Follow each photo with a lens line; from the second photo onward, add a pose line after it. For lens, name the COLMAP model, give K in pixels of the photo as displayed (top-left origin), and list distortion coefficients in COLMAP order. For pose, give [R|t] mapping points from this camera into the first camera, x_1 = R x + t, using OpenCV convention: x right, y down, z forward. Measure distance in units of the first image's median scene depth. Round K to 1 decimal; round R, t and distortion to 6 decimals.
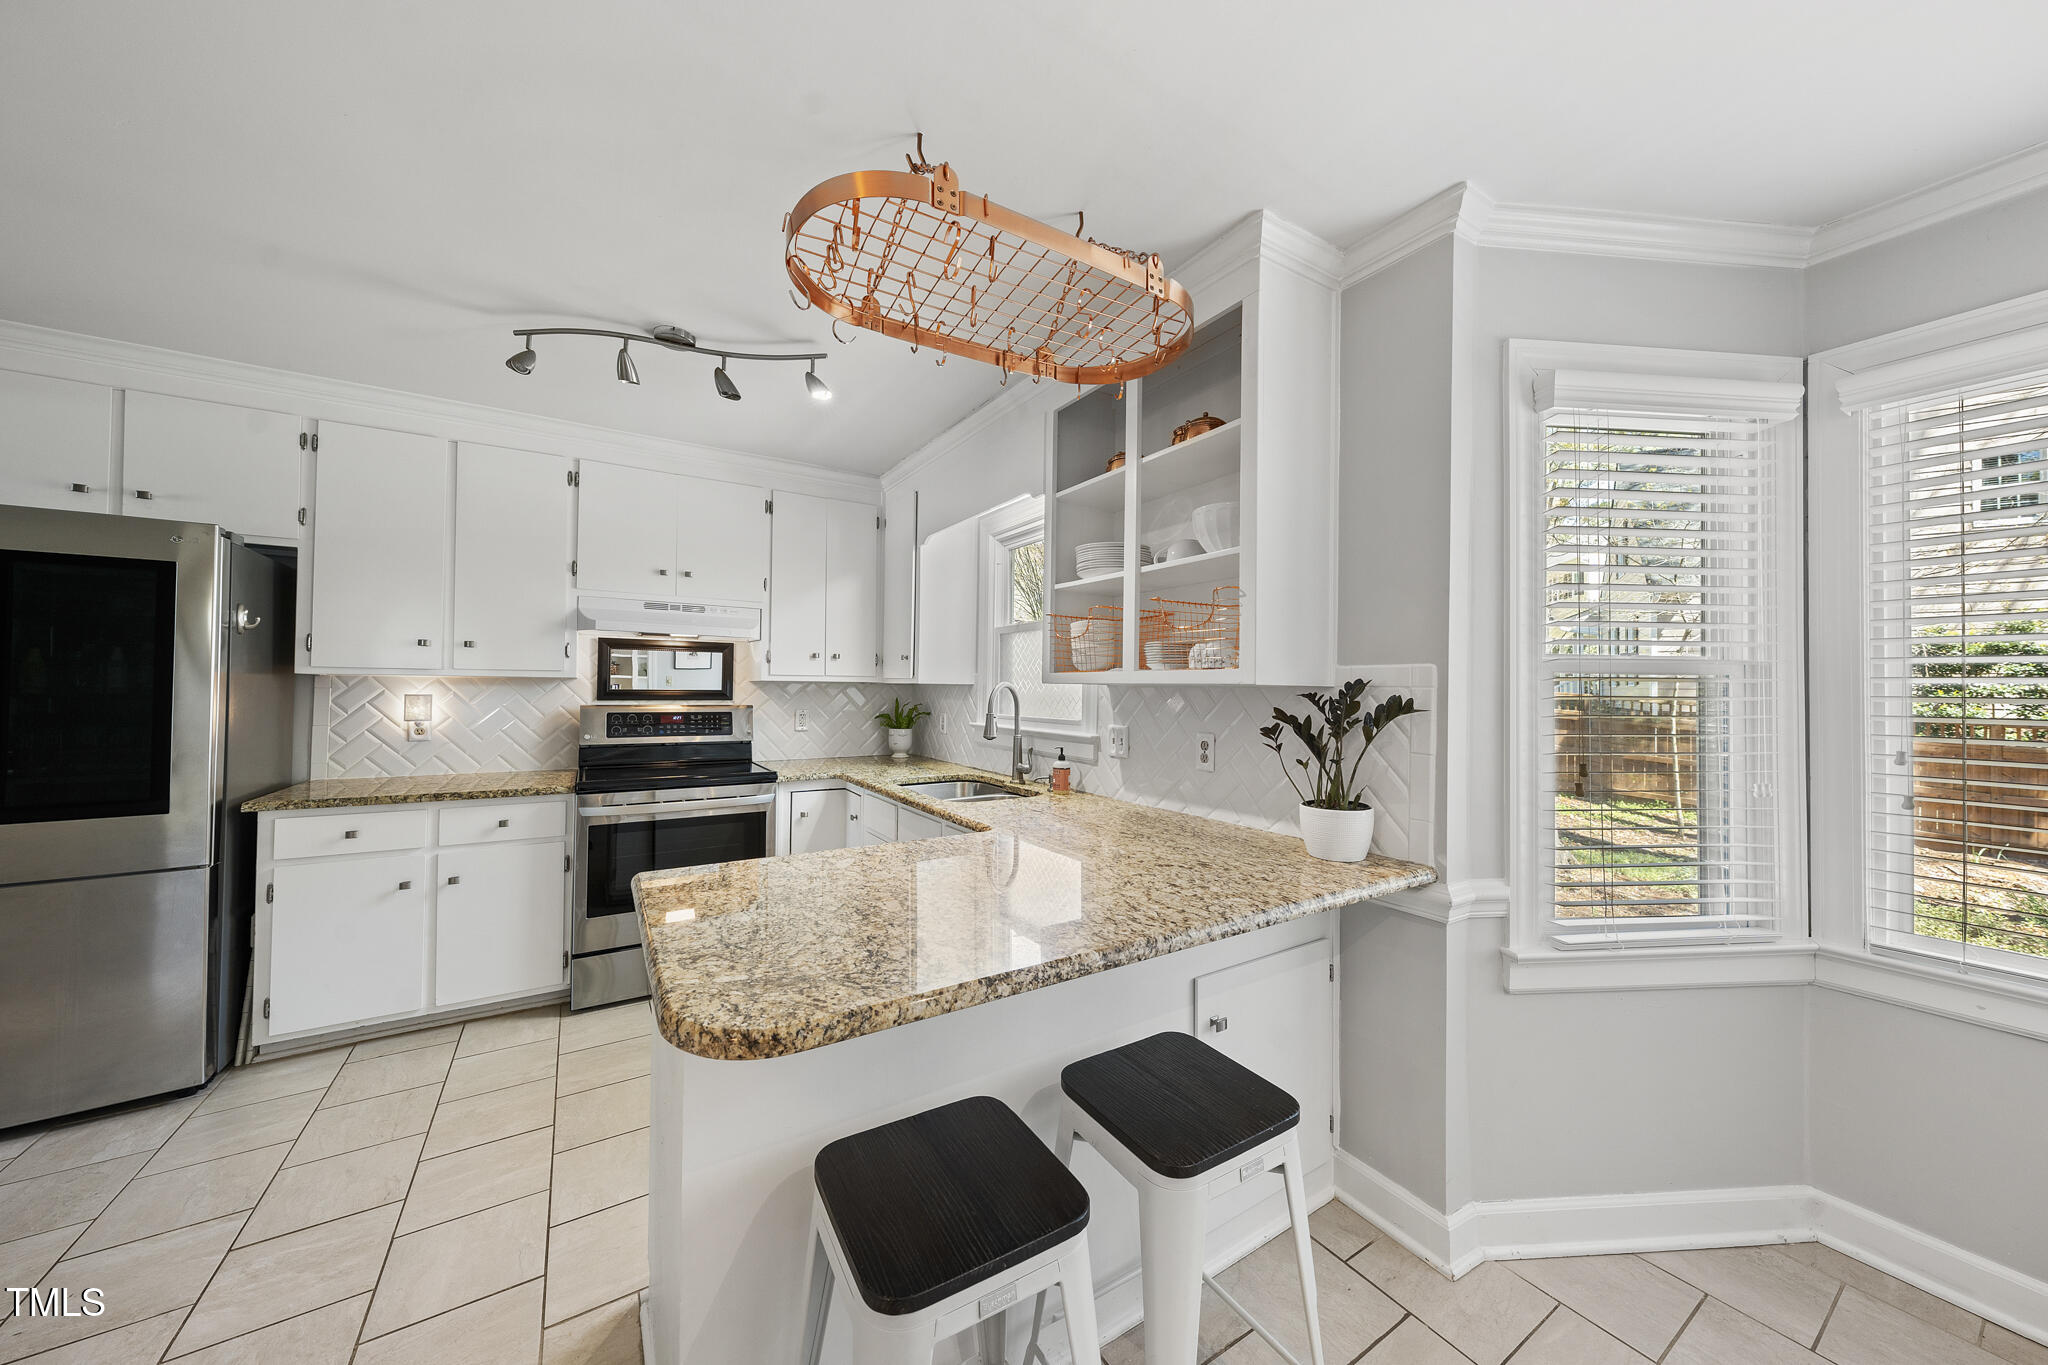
lens RADIAL K [[700.1, 0, 1024.0], [0, 700.1, 682.5], [0, 0, 1]] dist [0.009949, -0.000311]
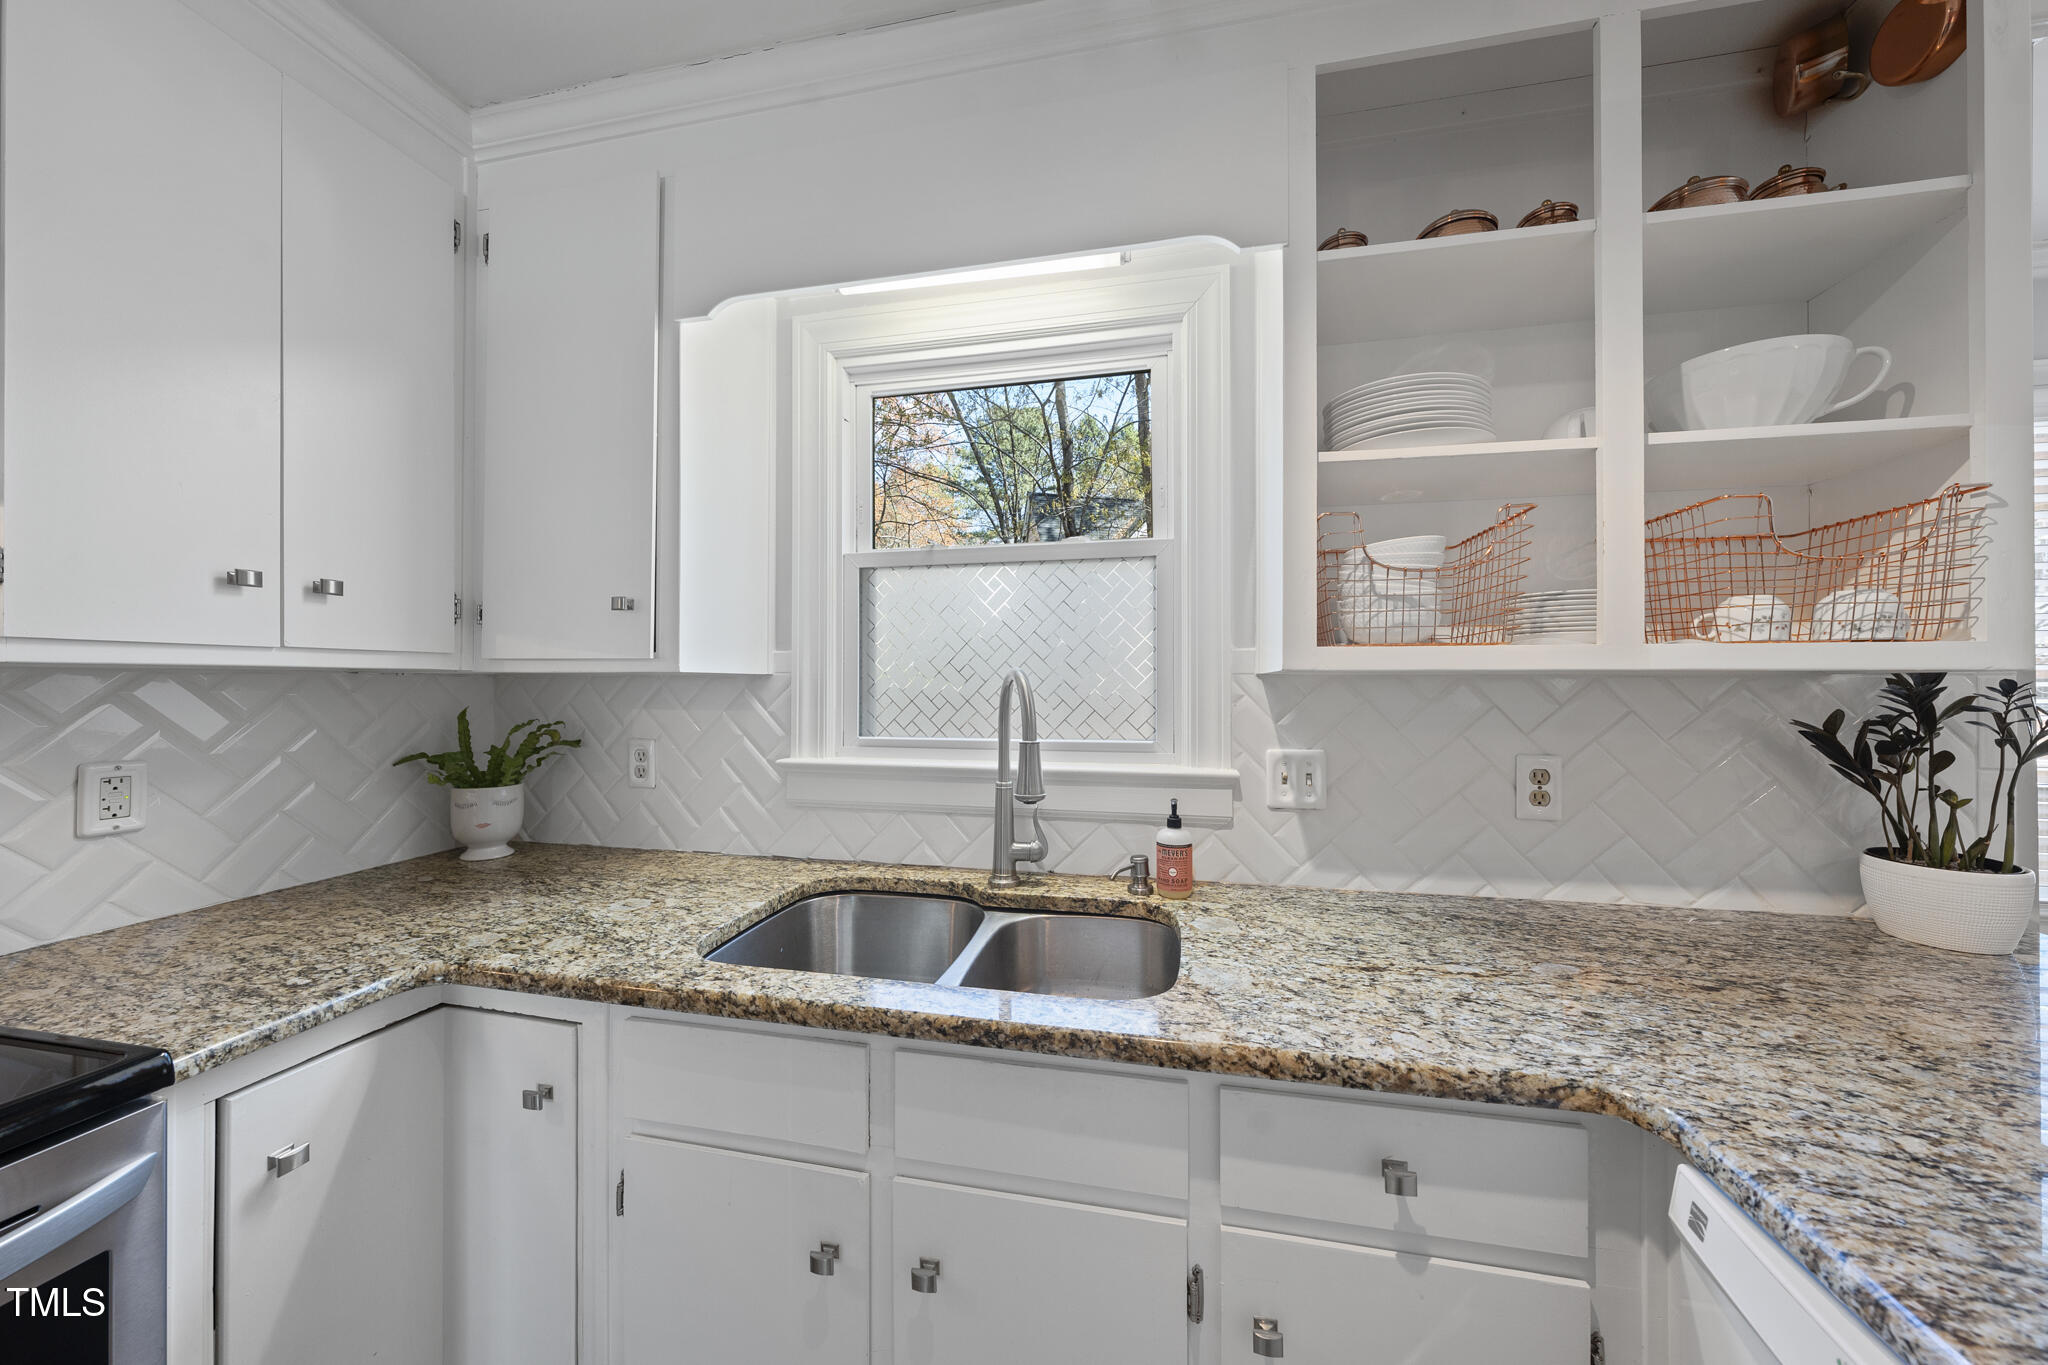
lens RADIAL K [[700.1, 0, 1024.0], [0, 700.1, 682.5], [0, 0, 1]] dist [0.009949, -0.000311]
pose [[0.692303, -0.005602, 0.721585, -0.340095], [0.002140, 0.999981, 0.005710, 0.005280], [-0.721604, -0.002409, 0.692302, 0.662369]]
